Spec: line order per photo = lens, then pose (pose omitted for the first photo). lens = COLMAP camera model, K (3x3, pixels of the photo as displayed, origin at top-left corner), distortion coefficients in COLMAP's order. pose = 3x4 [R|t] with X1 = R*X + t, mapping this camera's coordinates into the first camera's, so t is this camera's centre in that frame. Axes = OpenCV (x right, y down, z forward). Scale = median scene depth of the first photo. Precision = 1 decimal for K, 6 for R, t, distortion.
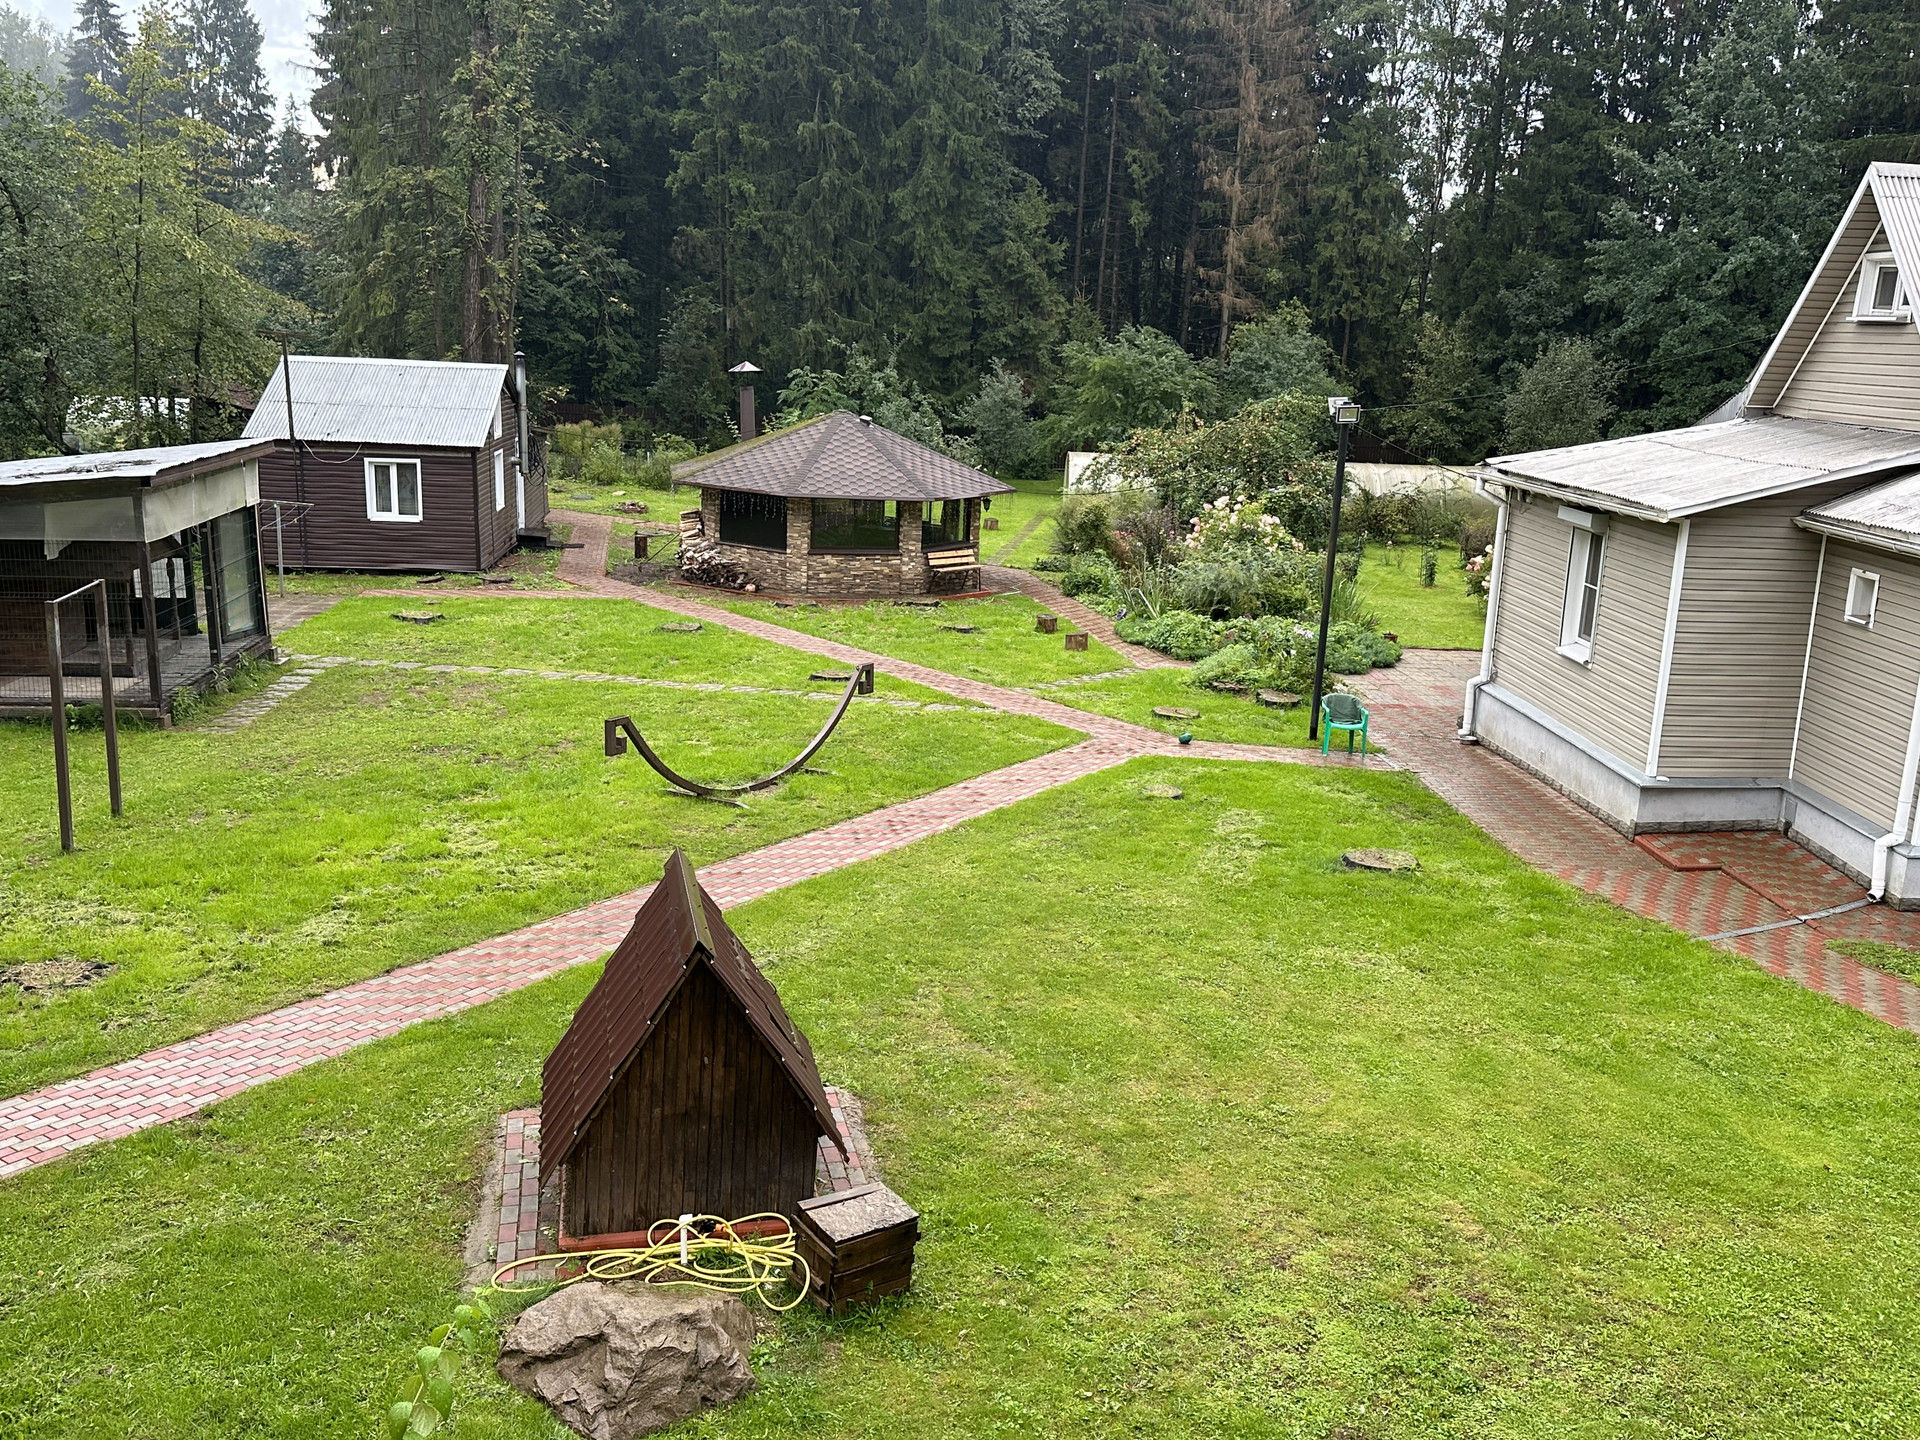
lens RADIAL K [[1731.3, 0, 960.2], [0, 1731.3, 725.2], [0, 0, 1]] dist [0.145577, -0.250352]
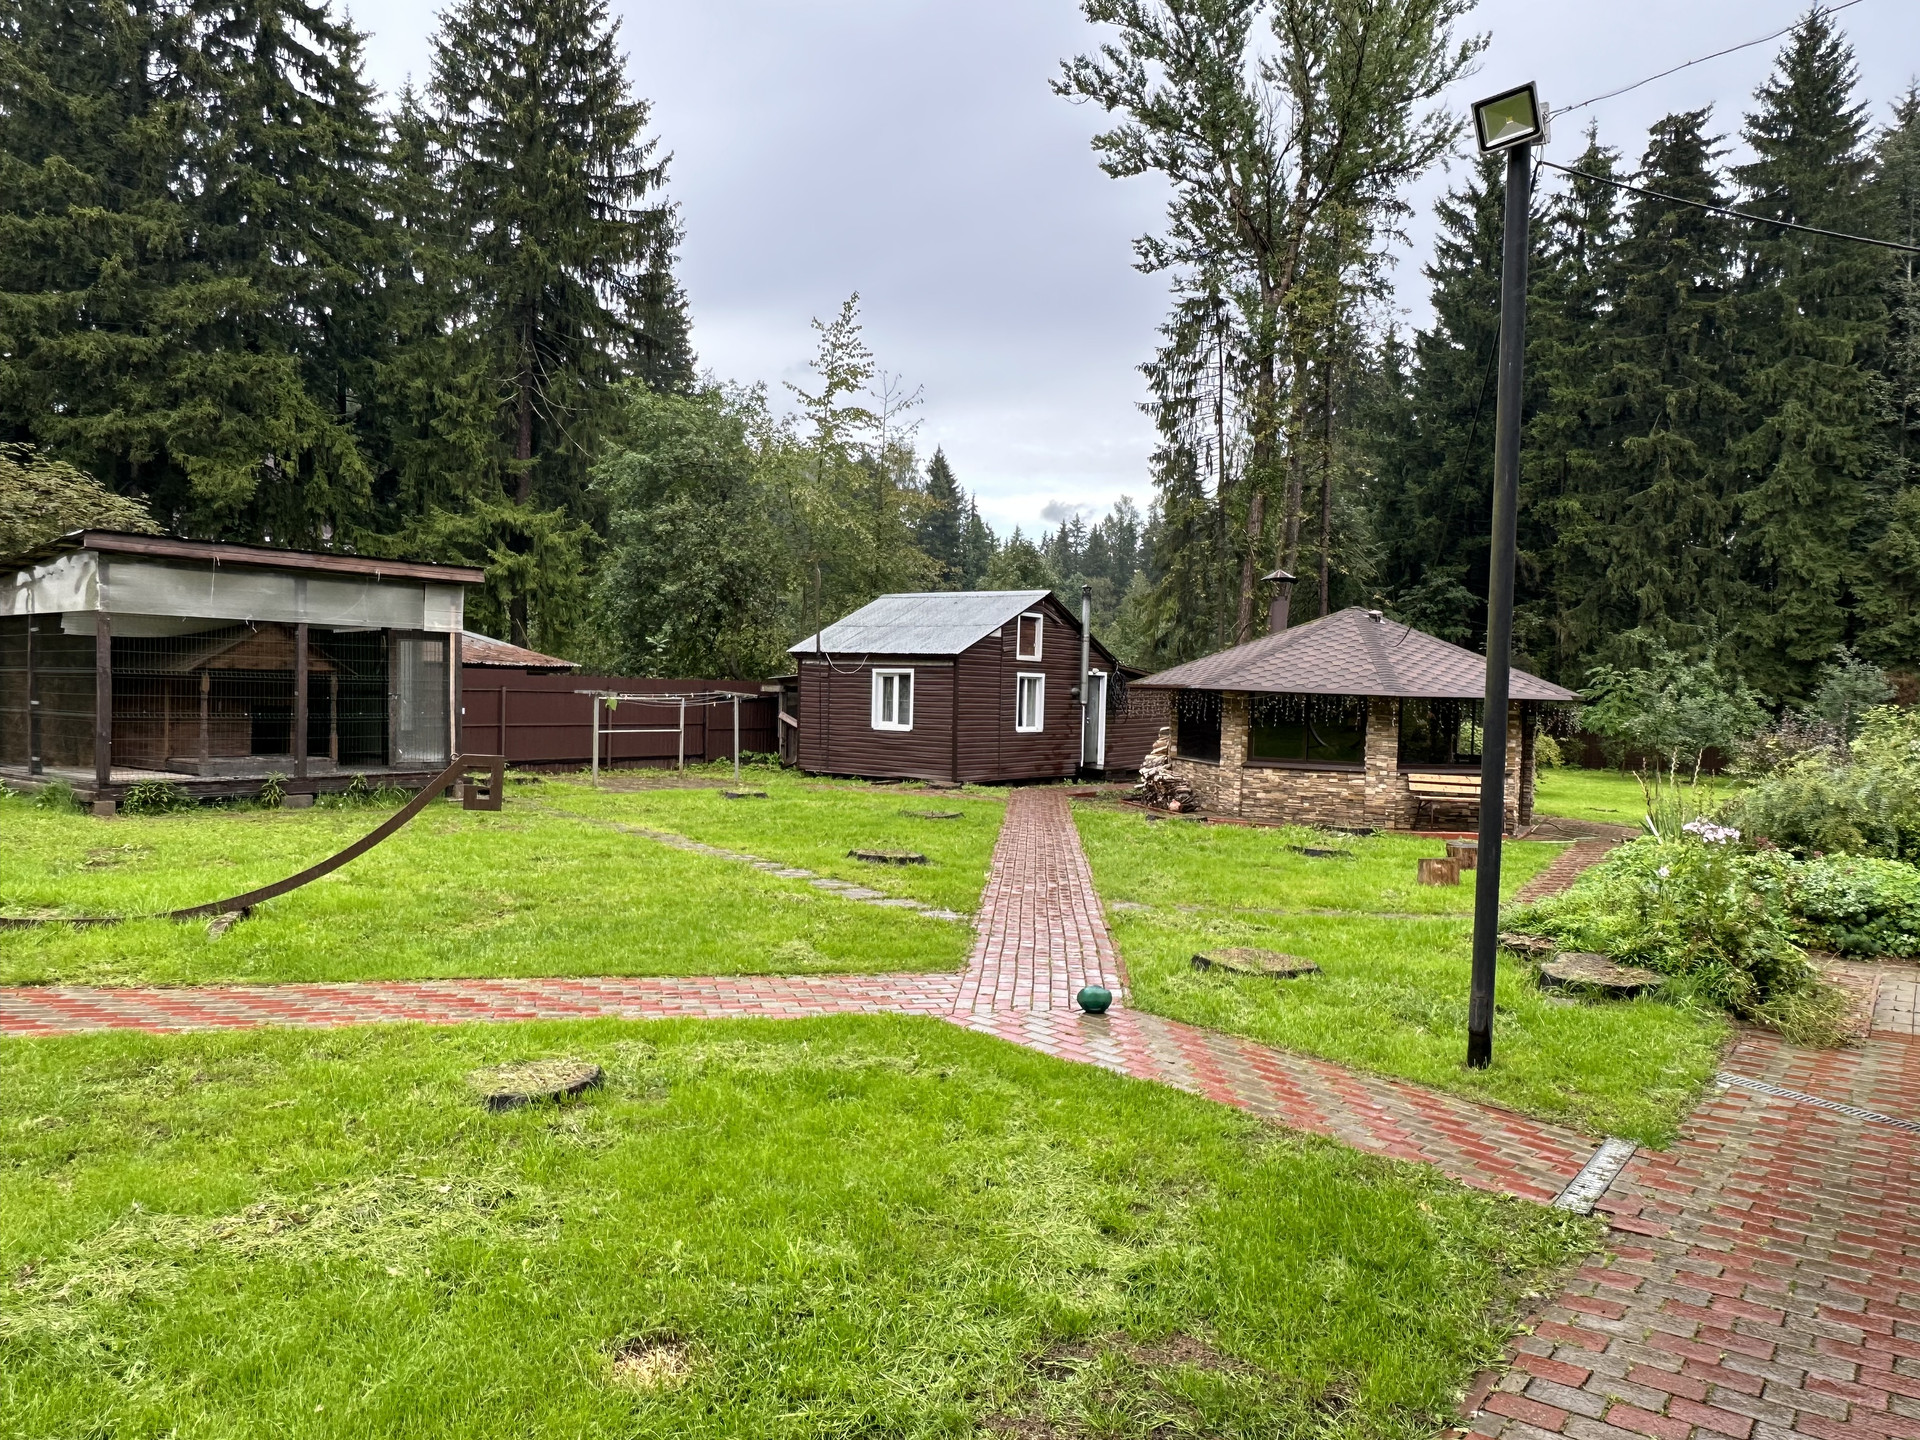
lens RADIAL K [[1268.5, 0, 959.9], [0, 1268.5, 728.3], [0, 0, 1]] dist [-0.004917, 0.003060]
pose [[0.750994, 0.002828, -0.660303, 0.196322], [-0.150477, 0.974411, -0.166972, -0.000016], [0.642934, 0.224756, 0.732203, 0.491900]]
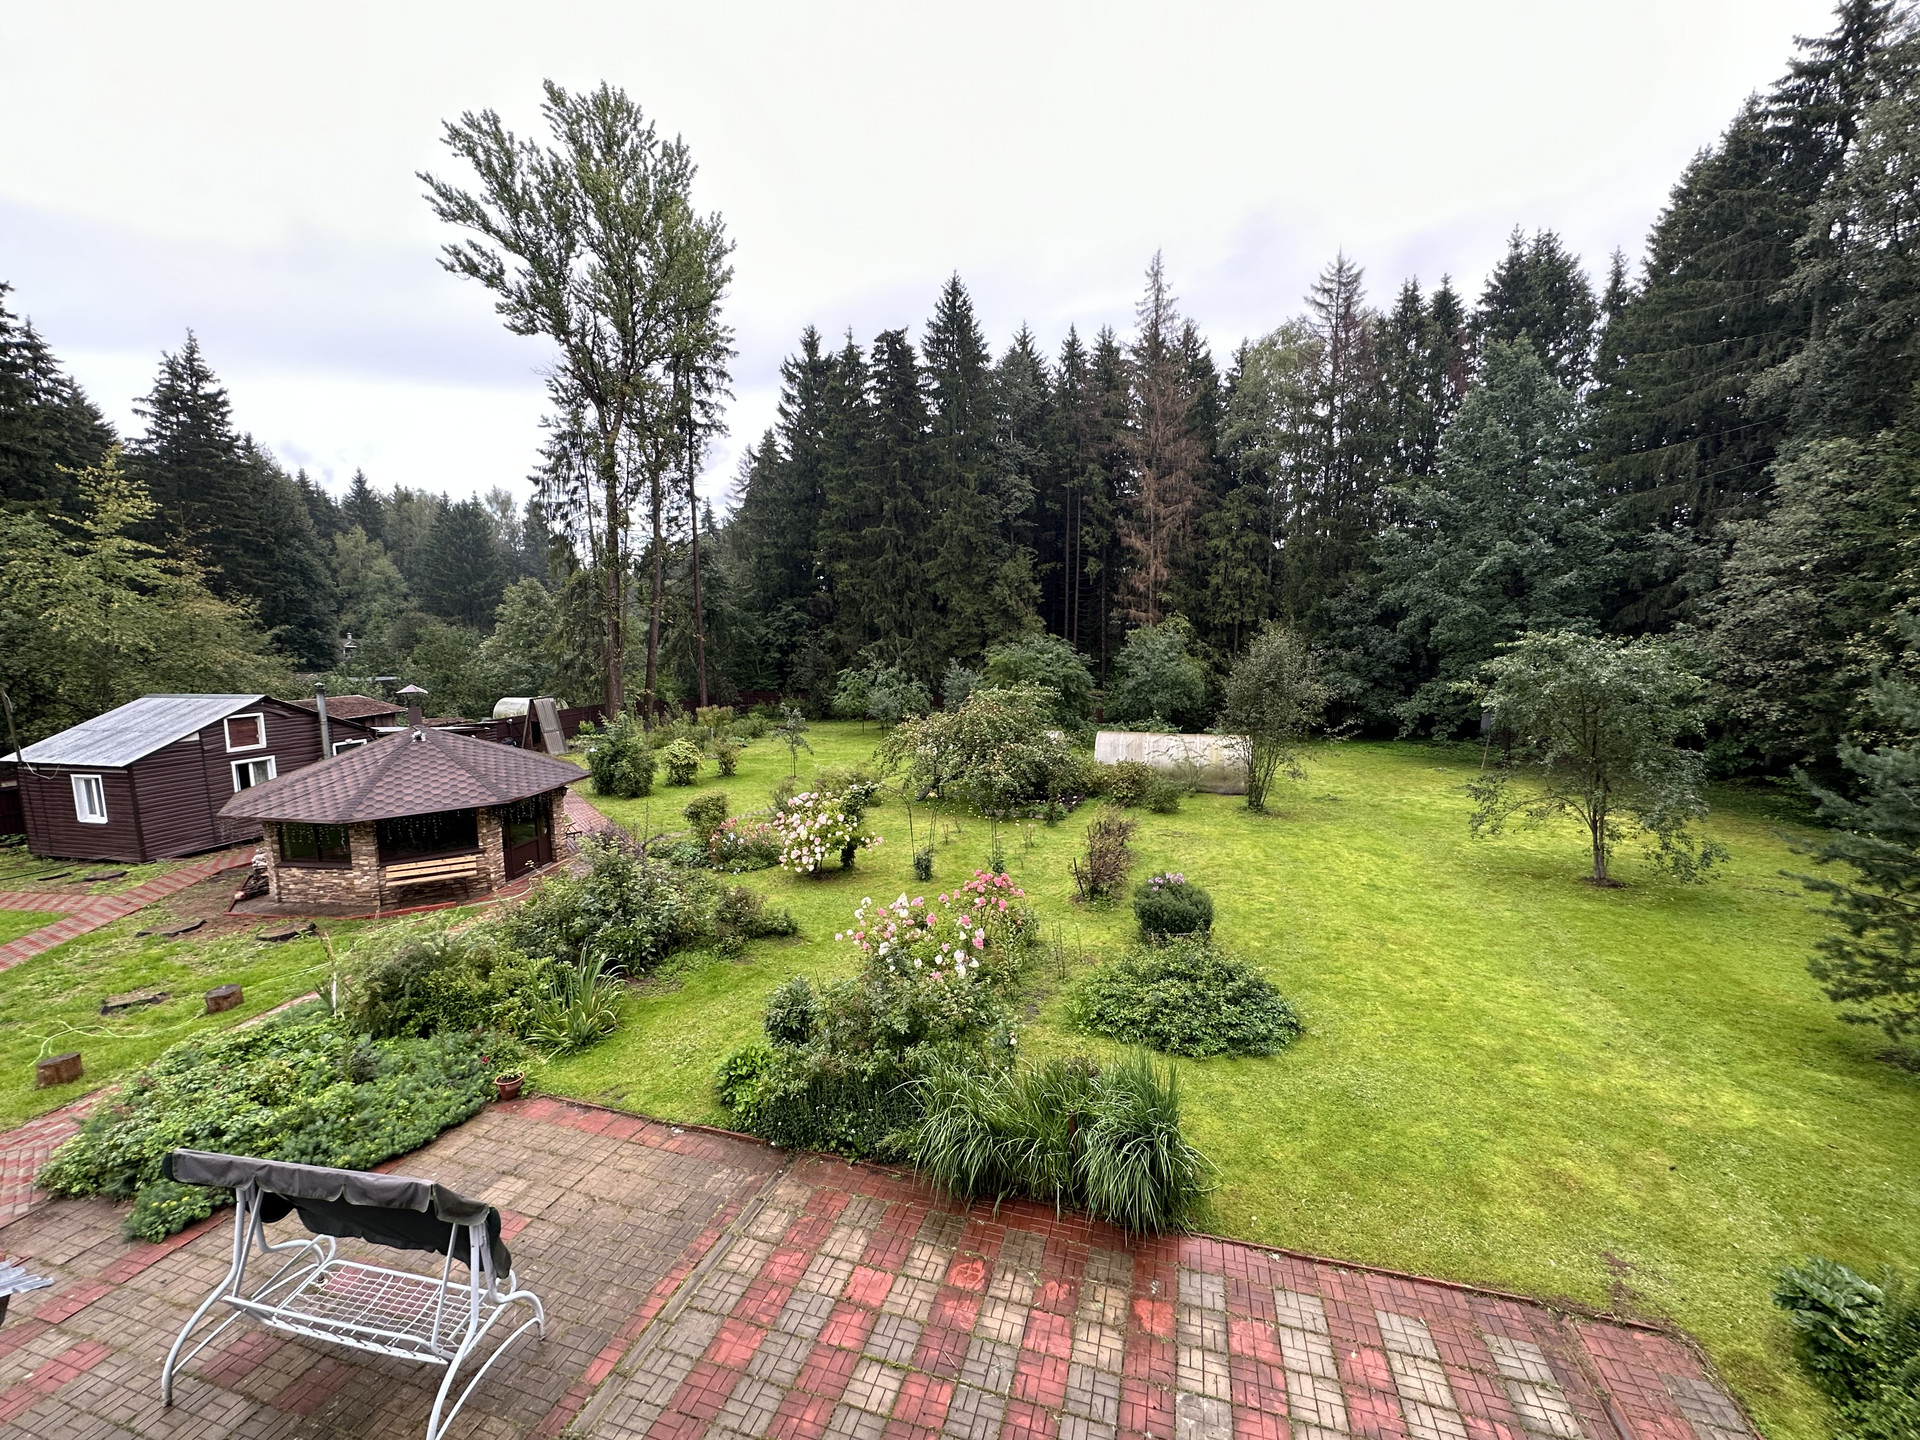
lens RADIAL K [[757.4, 0, 960.6], [0, 757.4, 719.1], [0, 0, 1]] dist [-0.001430, 0.000176]
pose [[0.941091, -0.009691, -0.338014, 0.467270], [-0.030311, 0.993148, -0.112865, -0.149096], [0.336791, 0.116461, 0.934349, 0.696419]]
